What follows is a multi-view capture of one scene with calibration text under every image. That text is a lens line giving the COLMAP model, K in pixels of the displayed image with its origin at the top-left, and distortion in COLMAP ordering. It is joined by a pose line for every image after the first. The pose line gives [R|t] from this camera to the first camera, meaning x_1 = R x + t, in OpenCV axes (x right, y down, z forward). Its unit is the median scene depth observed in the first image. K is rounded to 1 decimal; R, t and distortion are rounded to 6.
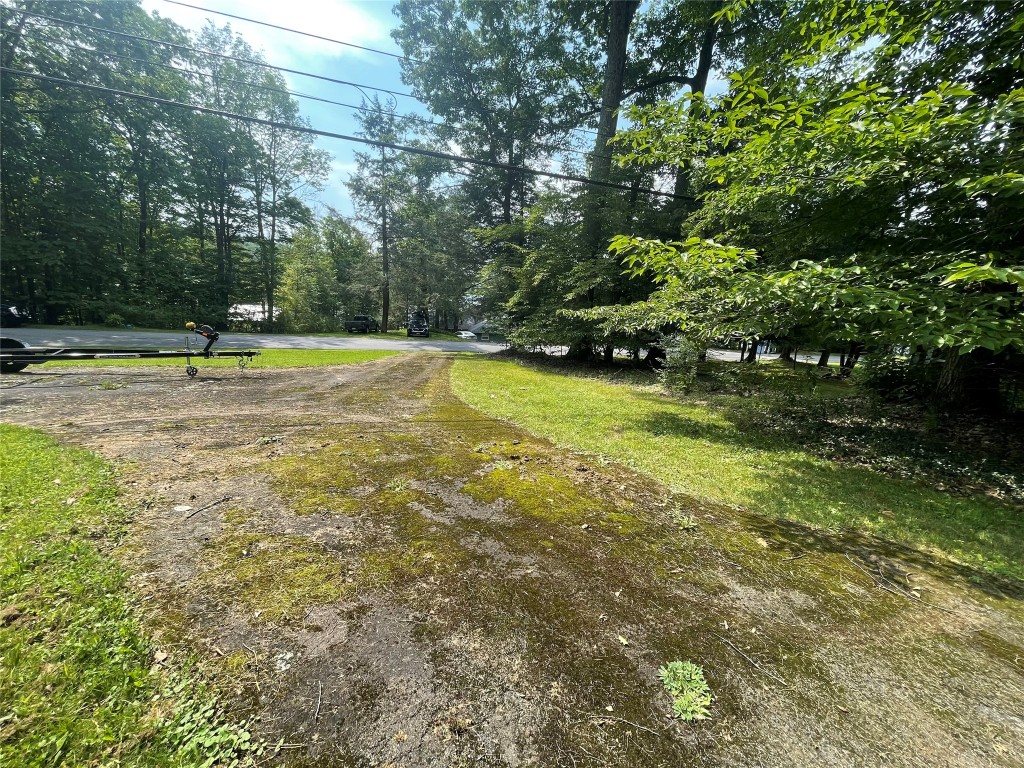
lens RADIAL K [[409.3, 0, 515.3], [0, 409.3, 384.2], [0, 0, 1]] dist [-0.003530, -0.001436]
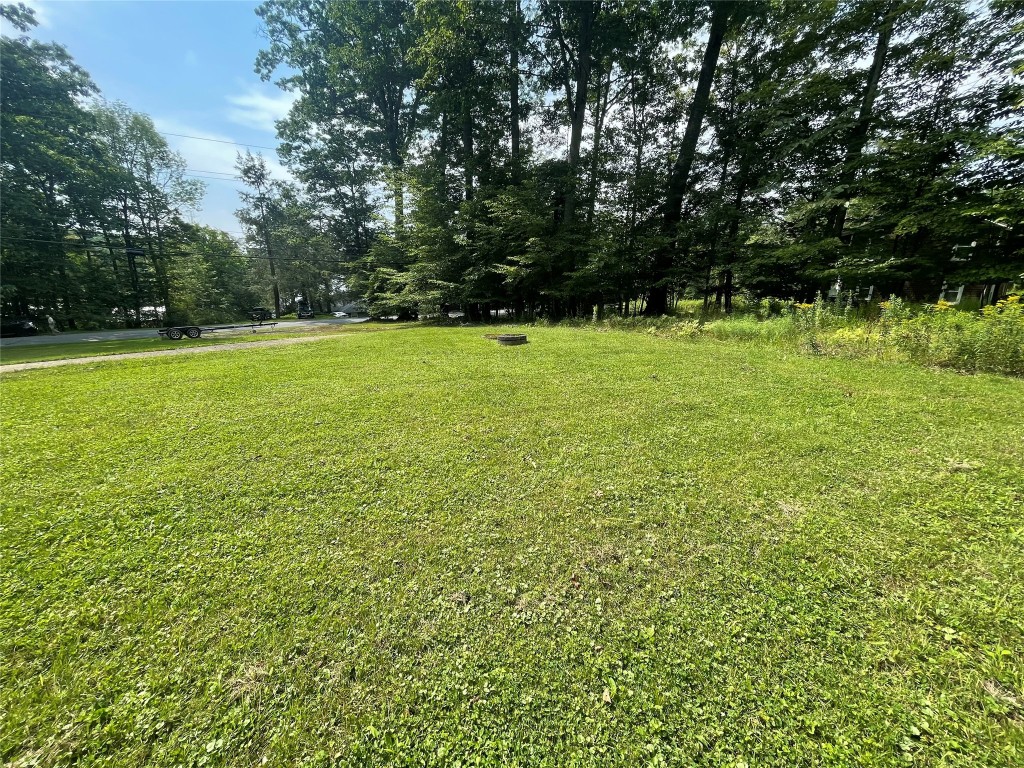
lens RADIAL K [[409.3, 0, 509.6], [0, 409.3, 379.1], [0, 0, 1]] dist [-0.003530, -0.001436]
pose [[0.952367, -0.141204, 0.270294, 0.025783], [0.126576, 0.989420, 0.070896, 0.083371], [-0.277445, -0.033306, 0.960164, -0.580234]]
